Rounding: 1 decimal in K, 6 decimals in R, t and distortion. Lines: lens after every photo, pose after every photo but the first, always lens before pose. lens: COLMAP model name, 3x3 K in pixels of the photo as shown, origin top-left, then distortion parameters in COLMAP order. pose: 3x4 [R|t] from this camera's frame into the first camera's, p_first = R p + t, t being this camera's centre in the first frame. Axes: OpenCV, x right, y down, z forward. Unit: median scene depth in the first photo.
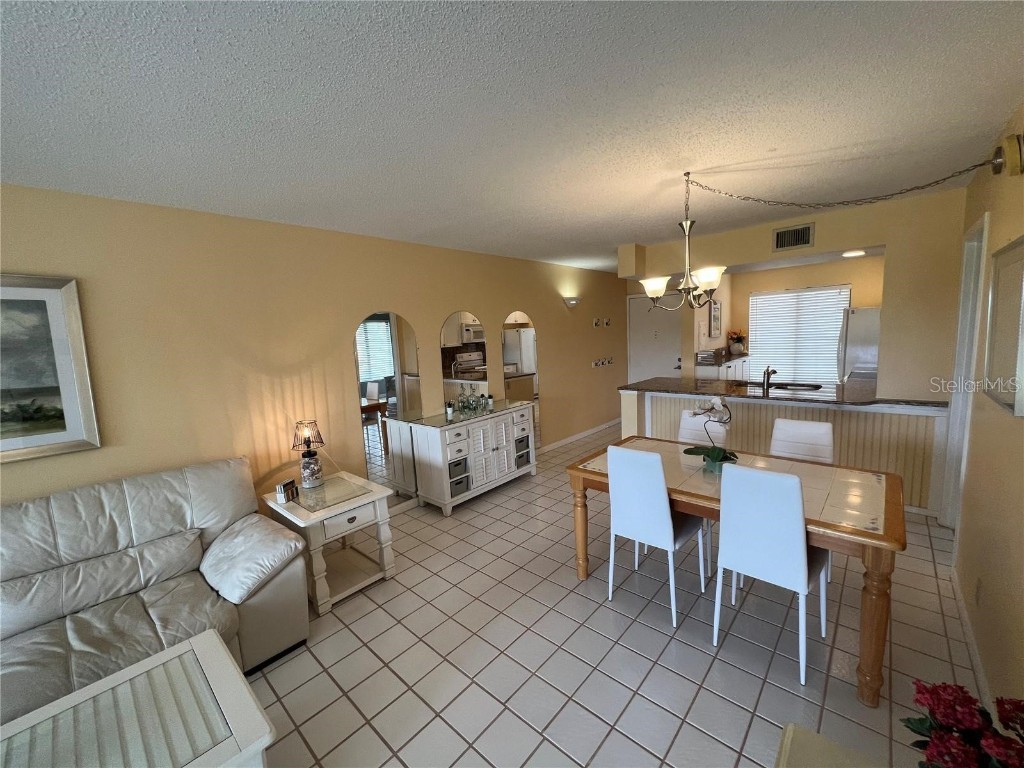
lens RADIAL K [[410.0, 0, 514.3], [0, 410.0, 386.0], [0, 0, 1]] dist [0.000324, 0.000134]
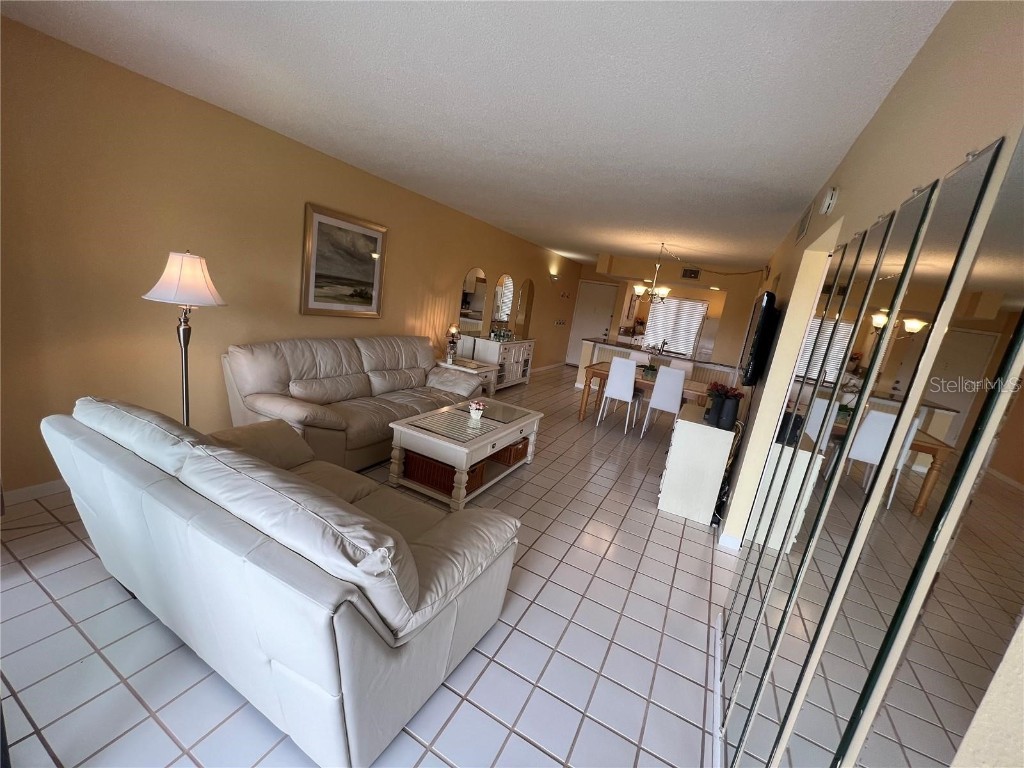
lens RADIAL K [[410.0, 0, 514.3], [0, 410.0, 386.0], [0, 0, 1]] dist [0.000324, 0.000134]
pose [[0.948422, 0.130803, 0.288765, -0.589100], [-0.159676, 0.984027, 0.078703, 0.134625], [-0.273858, -0.120753, 0.954160, -0.667683]]
